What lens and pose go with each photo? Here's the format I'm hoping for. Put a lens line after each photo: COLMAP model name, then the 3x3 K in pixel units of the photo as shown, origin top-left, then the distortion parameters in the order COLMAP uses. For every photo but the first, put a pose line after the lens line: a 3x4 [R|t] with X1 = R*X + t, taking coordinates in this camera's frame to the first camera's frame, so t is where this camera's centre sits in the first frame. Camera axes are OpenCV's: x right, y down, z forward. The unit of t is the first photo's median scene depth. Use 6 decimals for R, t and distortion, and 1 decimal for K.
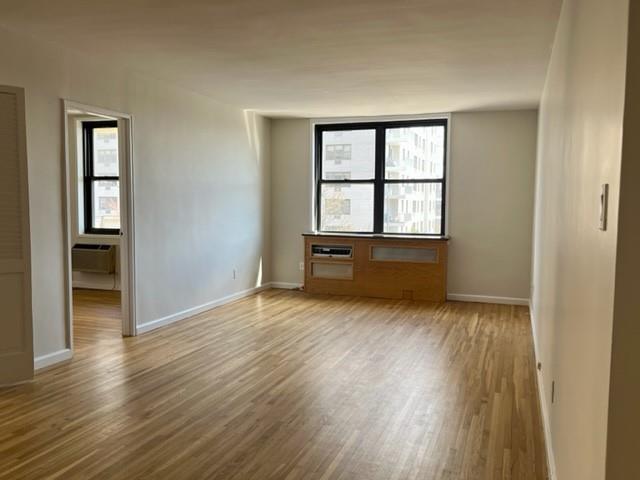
lens RADIAL K [[550.8, 0, 320.1], [0, 550.8, 244.2], [0, 0, 1]] dist [0.065327, -0.013061]
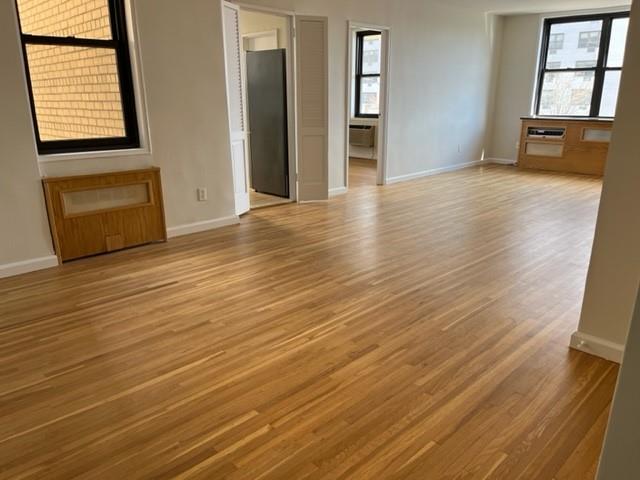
lens RADIAL K [[485.6, 0, 316.4], [0, 485.6, 239.4], [0, 0, 1]] dist [0.042156, -0.023318]
pose [[0.892404, 0.115967, -0.436082, 0.066811], [-0.022740, 0.976742, 0.213209, 0.022971], [0.450665, -0.180352, 0.874285, -0.186314]]
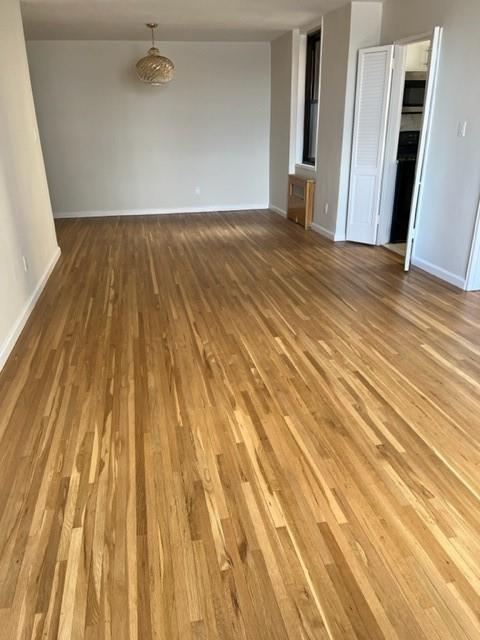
lens RADIAL K [[485.6, 0, 240.8], [0, 485.6, 319.4], [0, 0, 1]] dist [0.042156, -0.023318]
pose [[-0.851513, 0.196534, -0.486106, 0.254501], [-0.034423, 0.904140, 0.425847, -0.086109], [0.523202, 0.379348, -0.763122, 1.028209]]
